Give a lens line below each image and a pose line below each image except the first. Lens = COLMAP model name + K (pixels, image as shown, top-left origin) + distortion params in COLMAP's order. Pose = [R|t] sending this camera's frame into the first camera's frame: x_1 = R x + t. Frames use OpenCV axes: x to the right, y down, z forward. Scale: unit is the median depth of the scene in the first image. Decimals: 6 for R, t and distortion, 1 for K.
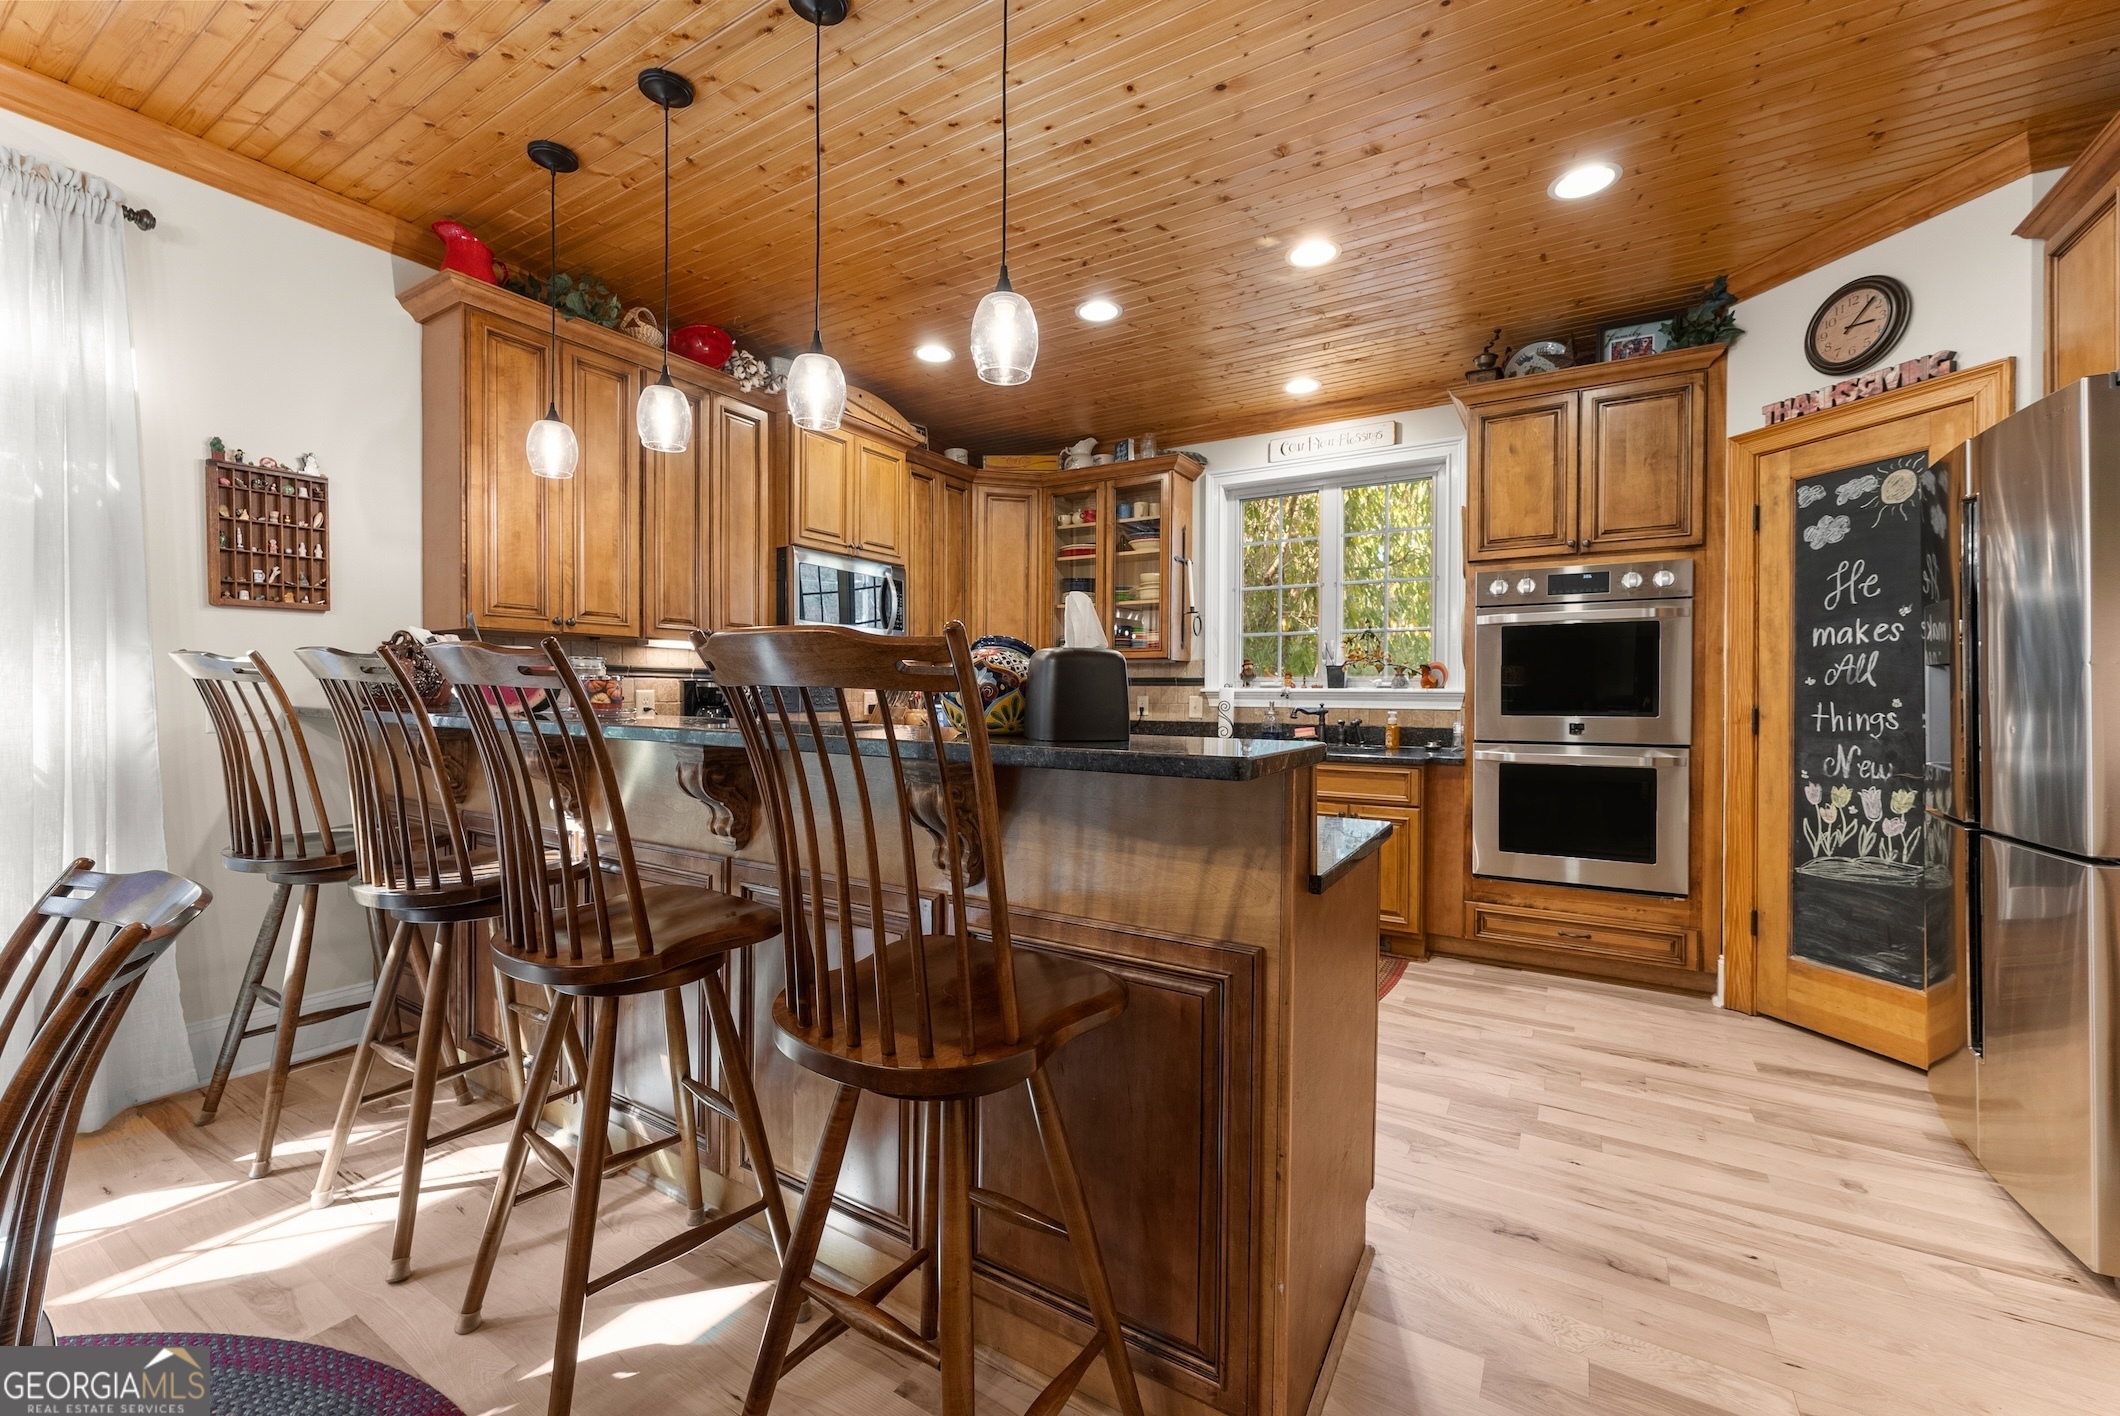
lens RADIAL K [[834.5, 0, 1052.0], [0, 834.5, 701.7], [0, 0, 1]] dist [-0.003934, 0.000141]
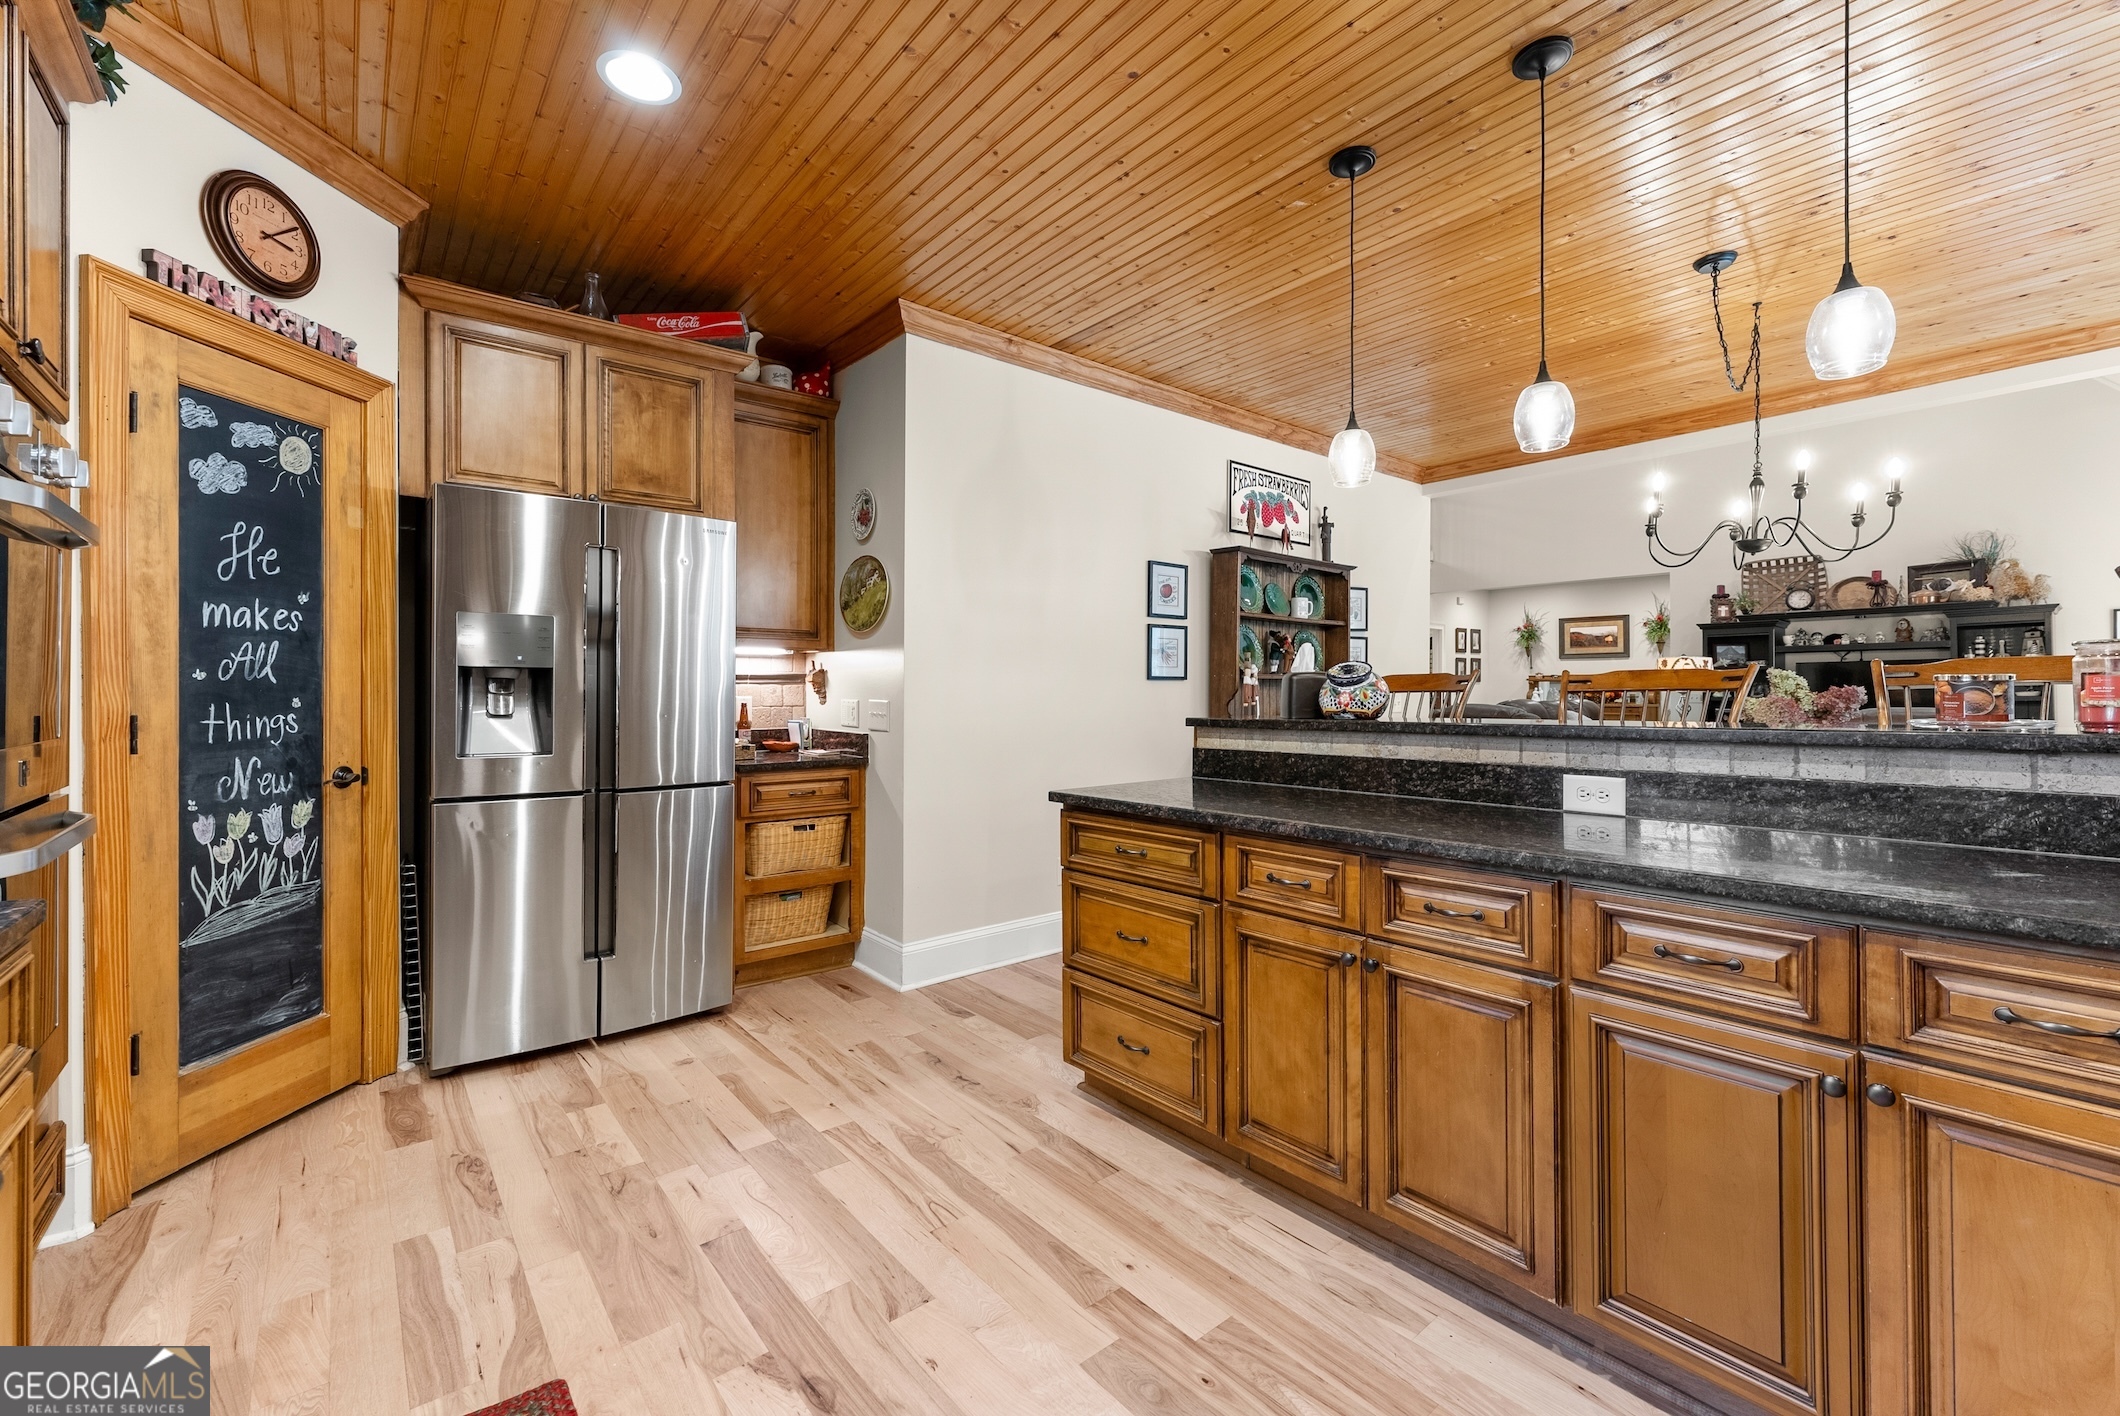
lens RADIAL K [[834.5, 0, 1053.7], [0, 834.5, 694.4], [0, 0, 1]] dist [-0.003934, 0.000141]
pose [[-0.943544, -0.005853, 0.331195, -0.021911], [-0.001742, 0.999918, 0.012708, -0.016582], [-0.331242, 0.011413, -0.943477, 1.327120]]
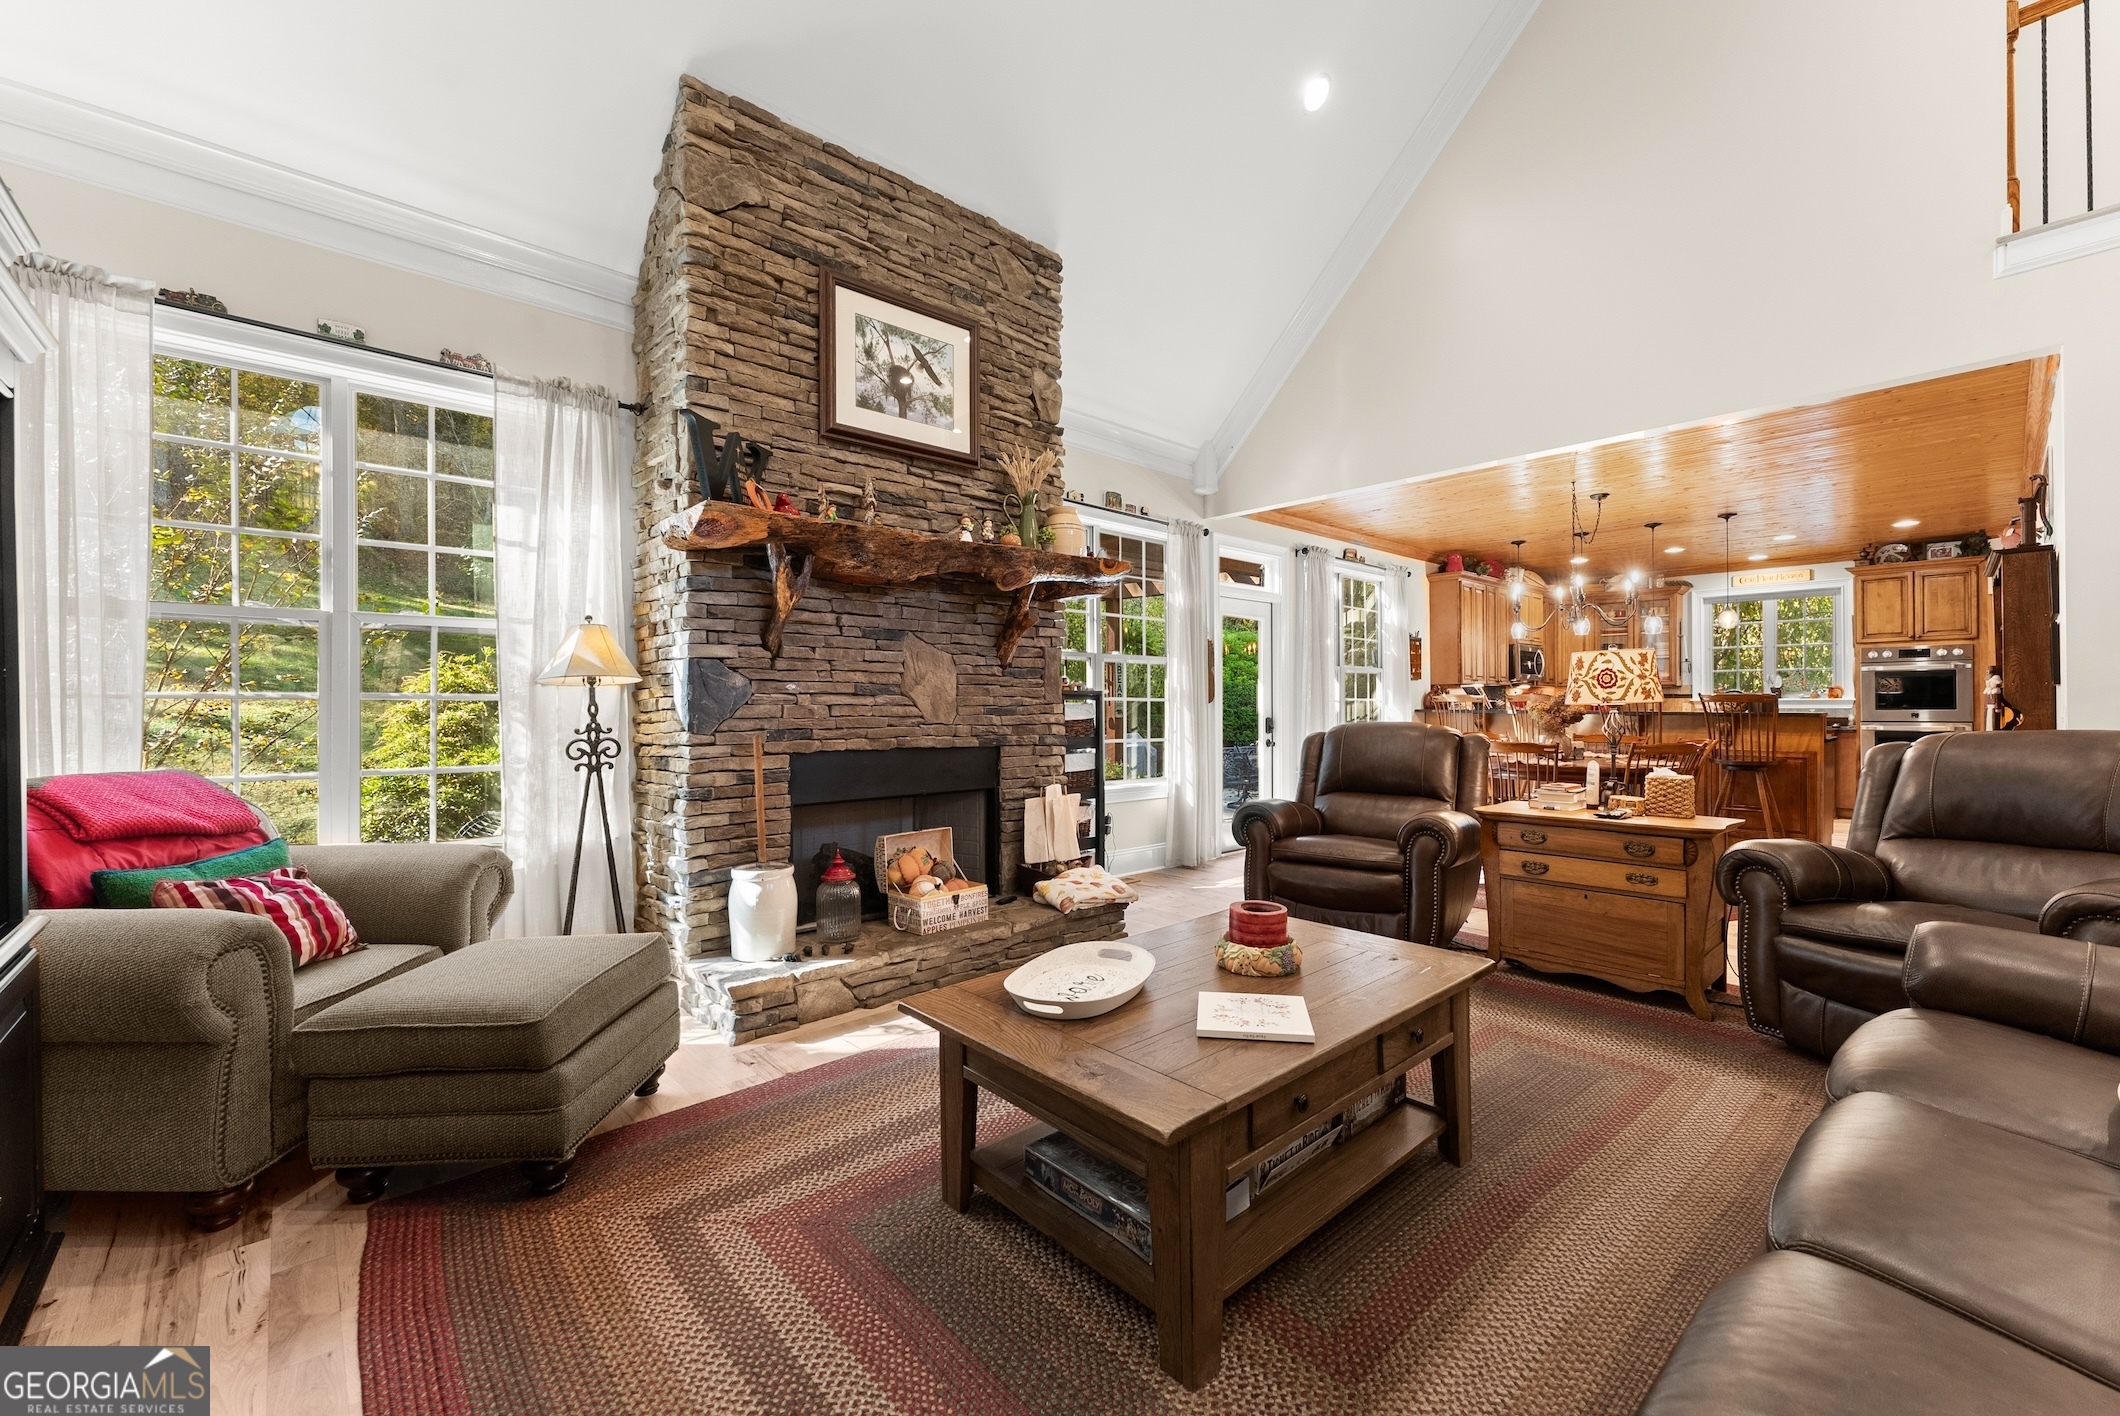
lens RADIAL K [[834.5, 0, 1060.4], [0, 834.5, 704.2], [0, 0, 1]] dist [-0.003934, 0.000141]
pose [[0.958340, -0.011144, -0.285413, -1.092090], [0.008394, 0.999906, -0.010856, 0.006507], [0.285507, 0.008008, 0.958343, -2.092082]]
